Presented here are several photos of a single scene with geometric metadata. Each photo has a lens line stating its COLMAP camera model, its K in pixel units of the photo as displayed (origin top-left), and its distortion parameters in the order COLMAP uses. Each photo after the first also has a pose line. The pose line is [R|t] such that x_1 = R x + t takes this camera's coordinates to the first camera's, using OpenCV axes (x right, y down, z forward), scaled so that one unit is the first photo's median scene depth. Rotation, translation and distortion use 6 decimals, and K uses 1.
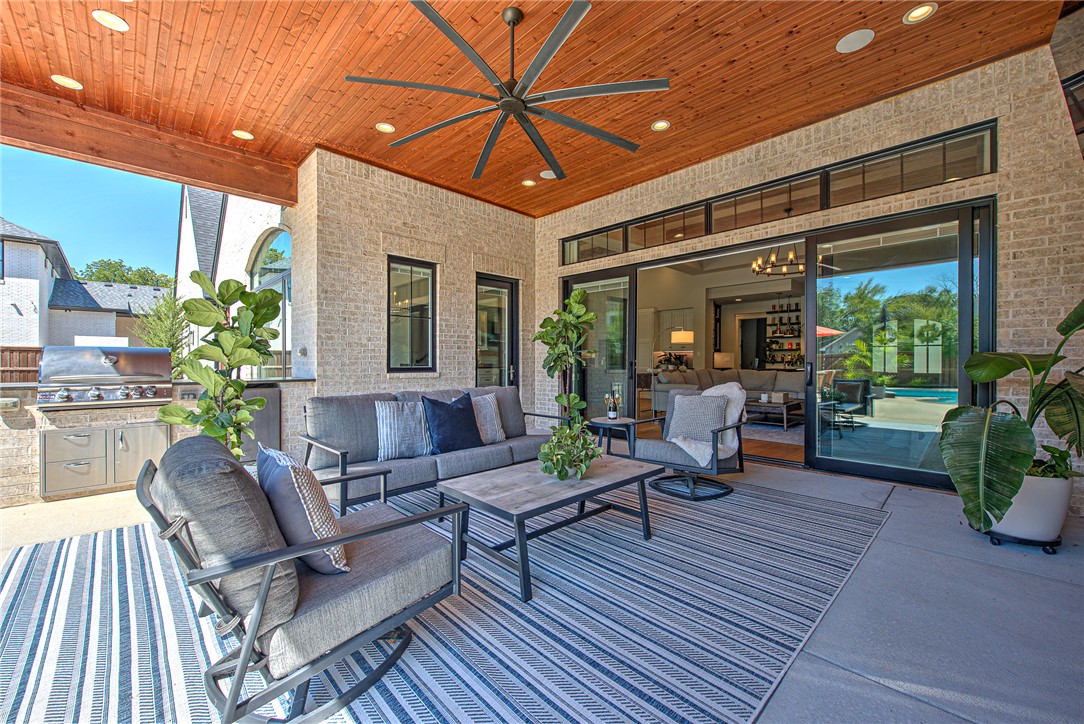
lens RADIAL K [[428.2, 0, 545.3], [0, 428.2, 363.6], [0, 0, 1]] dist [0.001716, -0.004161]
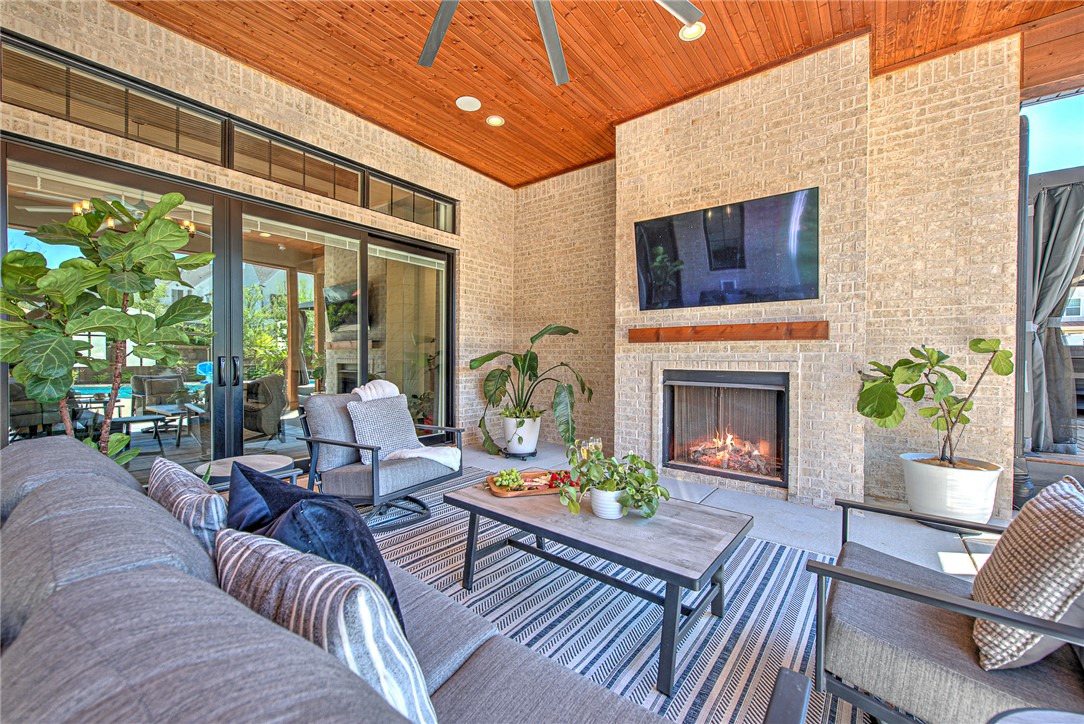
lens RADIAL K [[428.2, 0, 545.3], [0, 428.2, 363.6], [0, 0, 1]] dist [0.001716, -0.004161]
pose [[-0.133193, -0.012040, 0.991017, -0.632195], [0.000619, 0.999925, 0.012232, -0.000314], [-0.991090, 0.002243, -0.133176, 1.045655]]
